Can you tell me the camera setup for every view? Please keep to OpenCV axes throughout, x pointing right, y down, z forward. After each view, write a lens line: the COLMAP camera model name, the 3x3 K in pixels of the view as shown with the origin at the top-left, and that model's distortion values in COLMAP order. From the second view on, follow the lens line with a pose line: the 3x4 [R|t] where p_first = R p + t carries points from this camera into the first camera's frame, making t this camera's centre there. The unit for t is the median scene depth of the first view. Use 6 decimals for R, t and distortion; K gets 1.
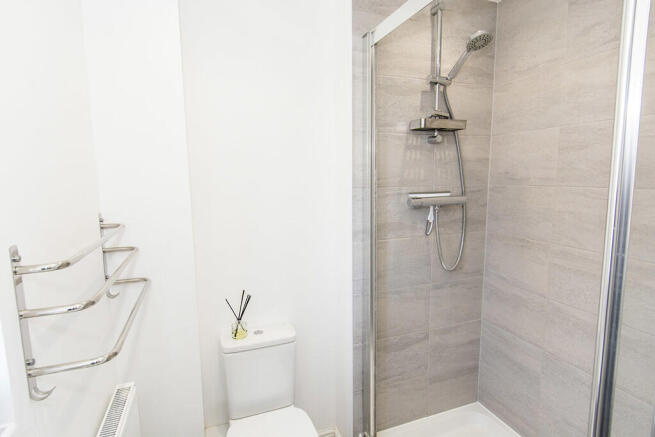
lens RADIAL K [[344.6, 0, 328.0], [0, 344.6, 224.3], [0, 0, 1]] dist [-0.001051, -0.000983]
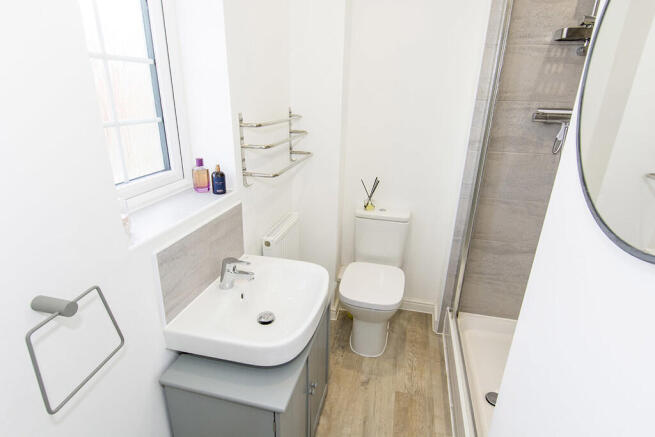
lens RADIAL K [[344.6, 0, 328.0], [0, 344.6, 224.3], [0, 0, 1]] dist [-0.001051, -0.000983]
pose [[0.837351, 0.225848, -0.497831, 0.298919], [-0.106979, 0.960759, 0.255924, 0.045495], [0.536096, -0.161041, 0.828654, -0.235795]]
